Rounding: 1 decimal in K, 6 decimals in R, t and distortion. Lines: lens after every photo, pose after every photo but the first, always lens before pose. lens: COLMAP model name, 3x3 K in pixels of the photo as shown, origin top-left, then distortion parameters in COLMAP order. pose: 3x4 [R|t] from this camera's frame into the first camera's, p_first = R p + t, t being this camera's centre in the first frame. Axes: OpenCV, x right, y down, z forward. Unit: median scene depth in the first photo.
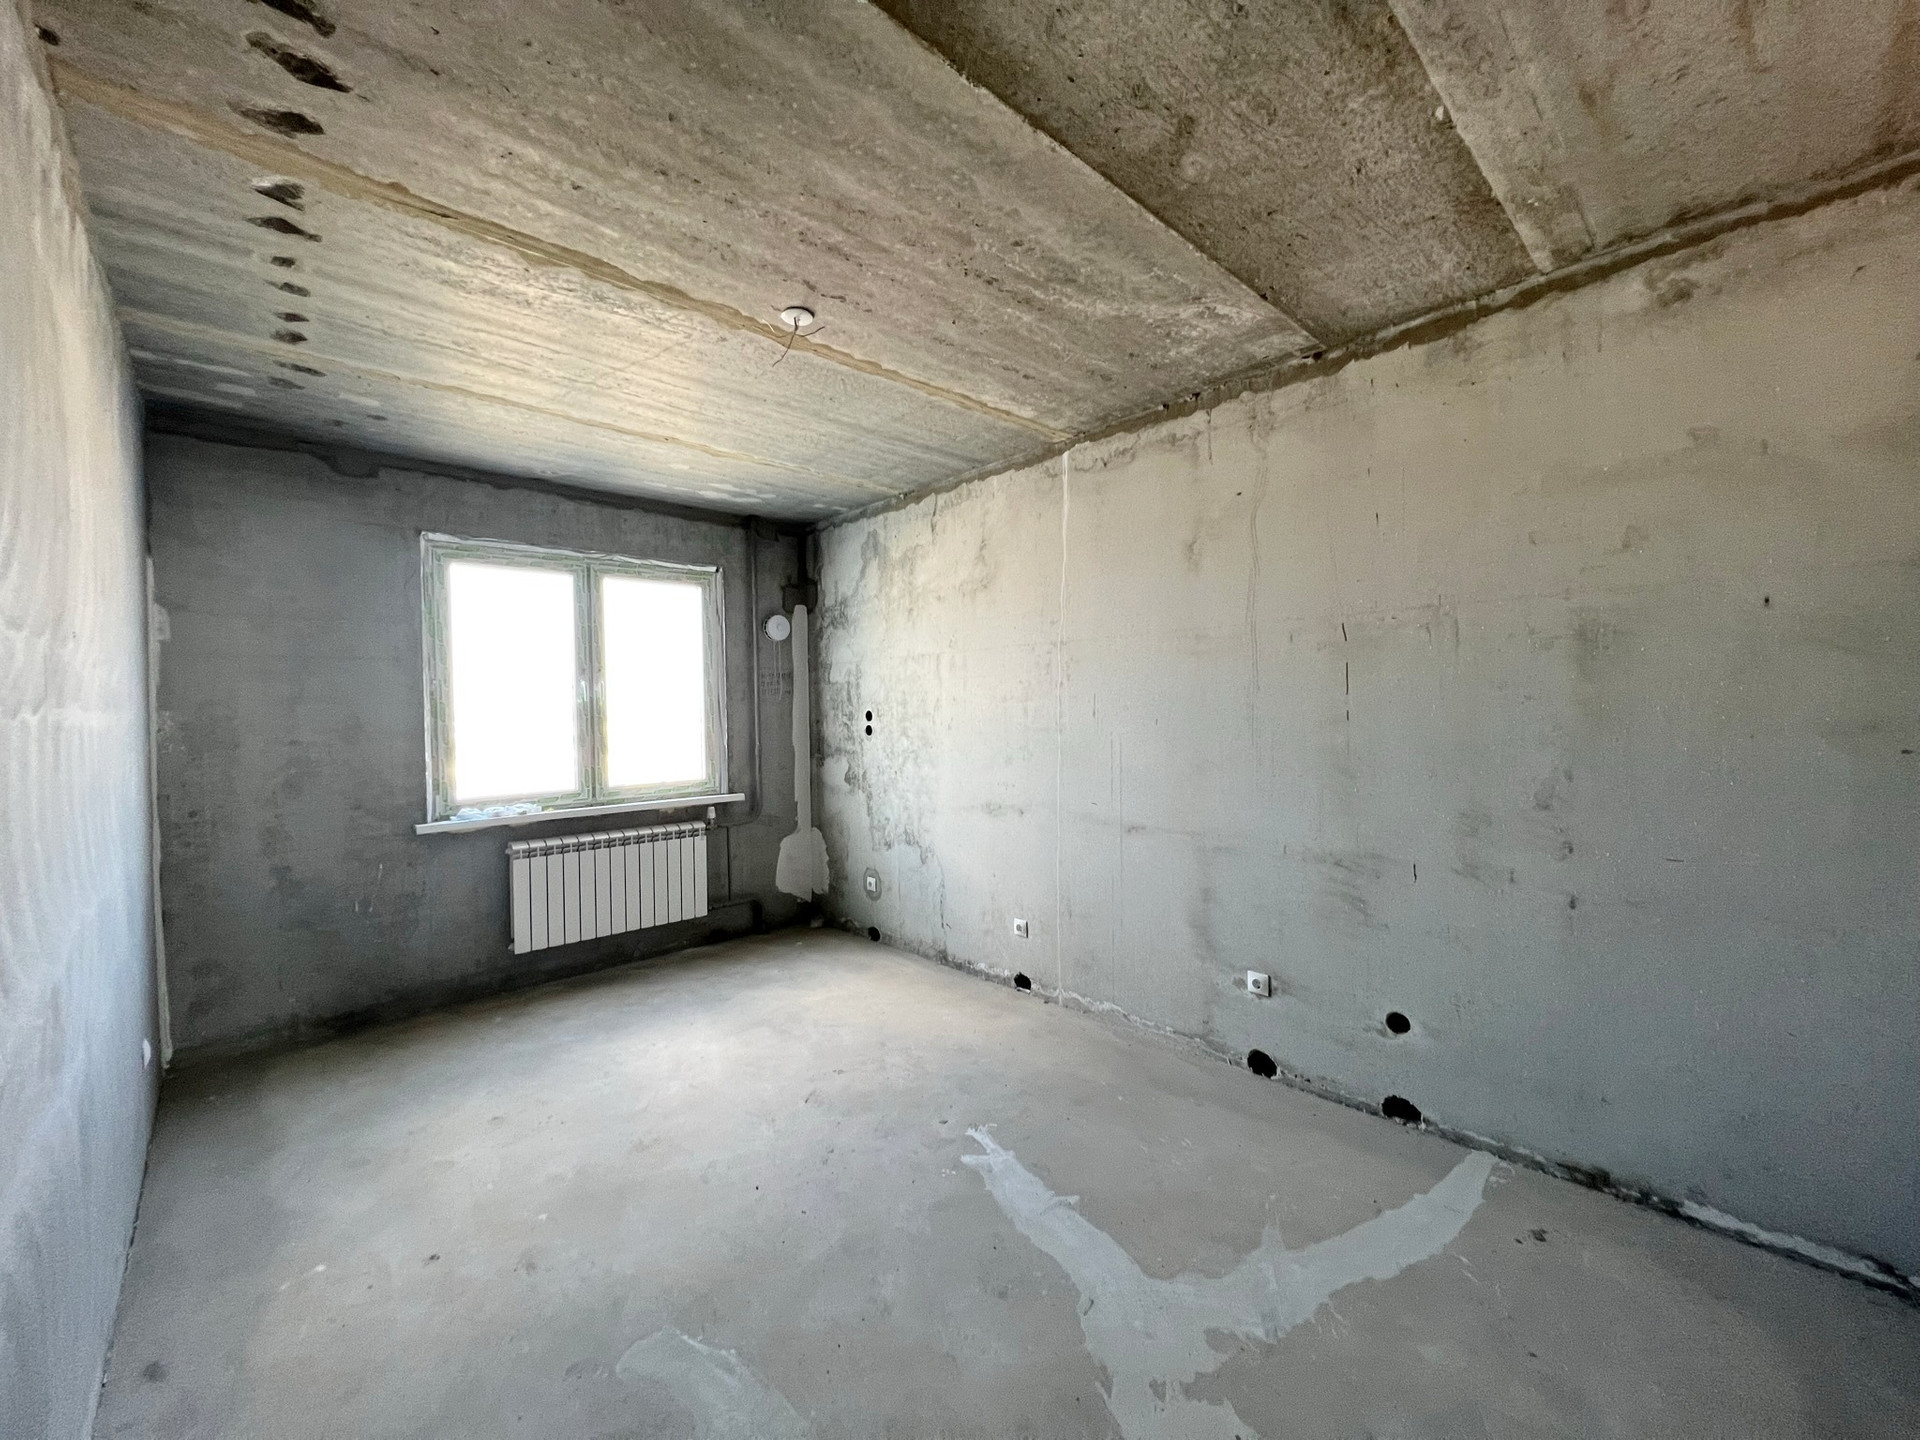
lens RADIAL K [[763.8, 0, 957.8], [0, 763.8, 718.9], [0, 0, 1]] dist [0.000008, -0.000073]
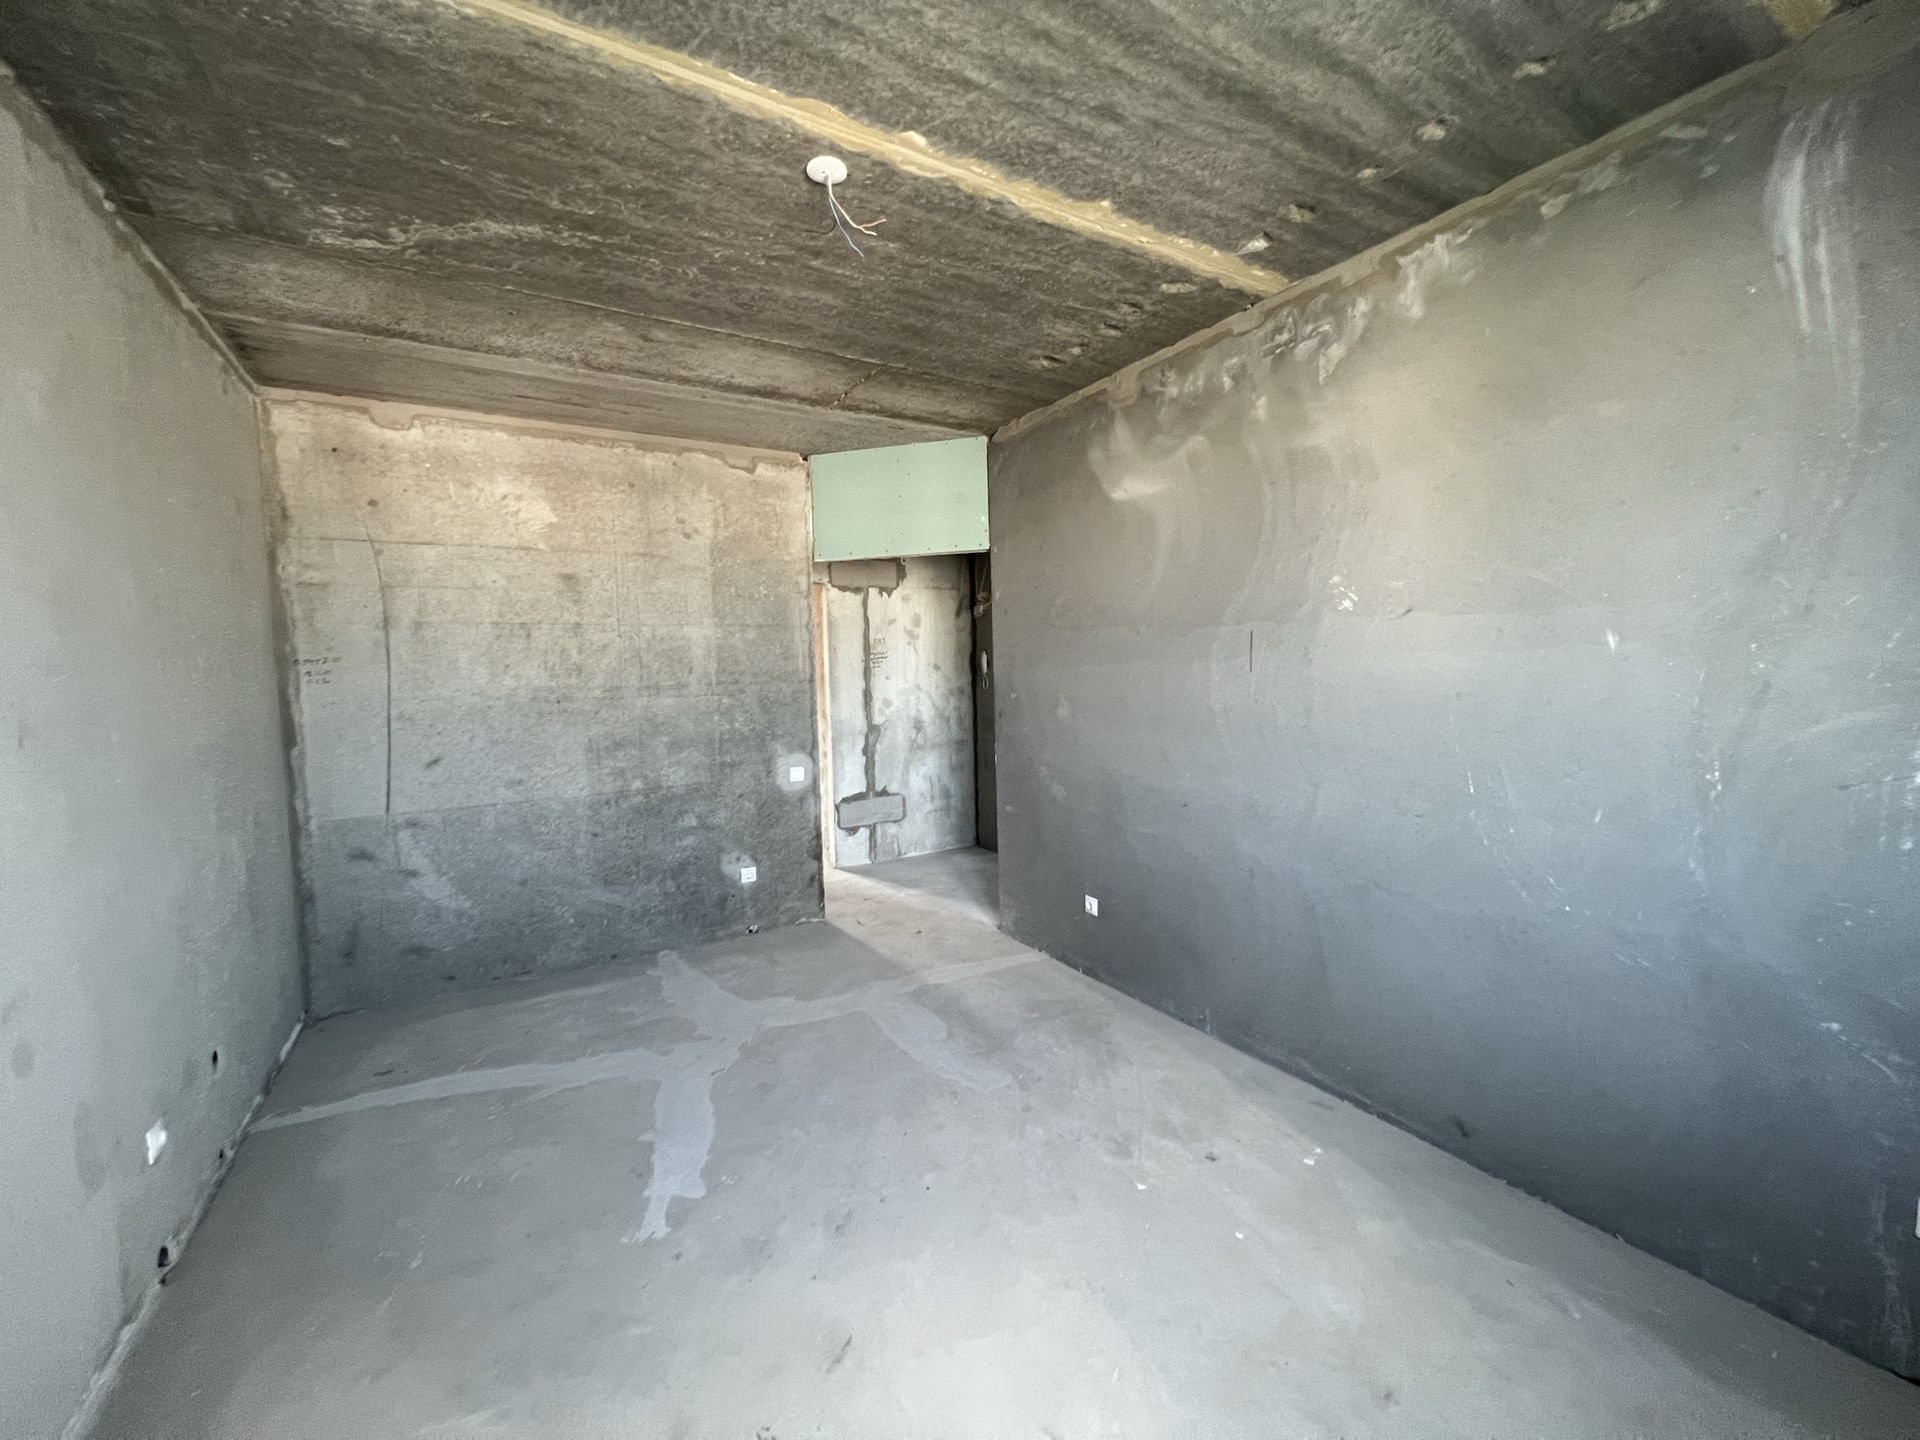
lens RADIAL K [[763.8, 0, 957.8], [0, 763.8, 718.9], [0, 0, 1]] dist [0.000008, -0.000073]
pose [[-0.977604, 0.026872, 0.208732, -0.348307], [0.043993, 0.995996, 0.077820, -0.018392], [-0.205806, 0.085260, -0.974872, 1.271726]]
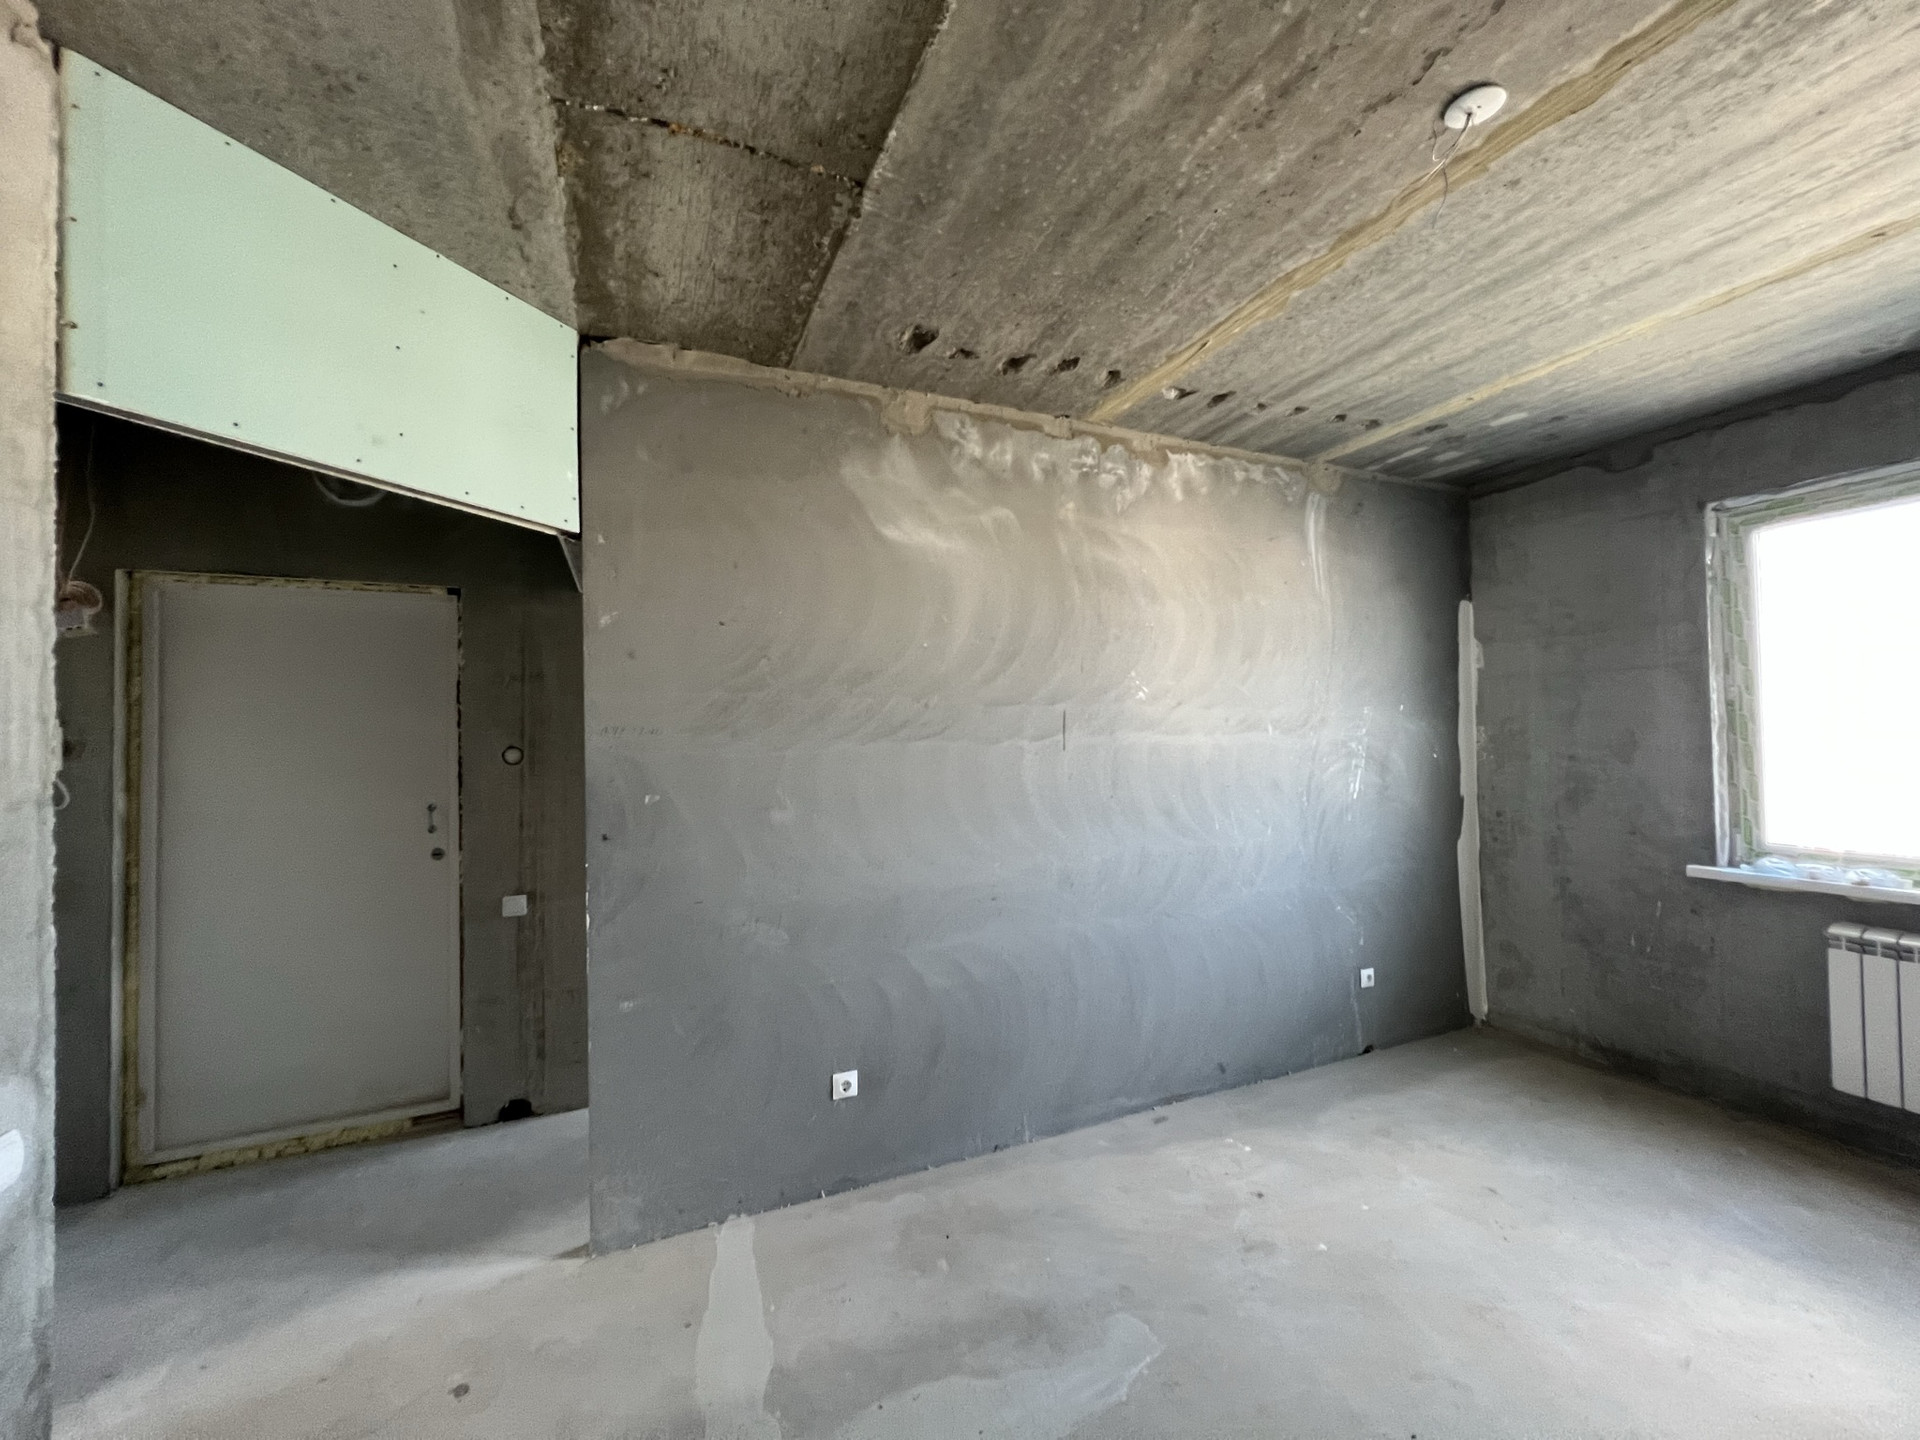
lens RADIAL K [[763.8, 0, 957.8], [0, 763.8, 718.9], [0, 0, 1]] dist [0.000008, -0.000073]
pose [[-0.337939, 0.006170, -0.941148, 0.363072], [0.008387, 0.999959, 0.003544, -0.030802], [0.941131, -0.006696, -0.337977, 0.583788]]
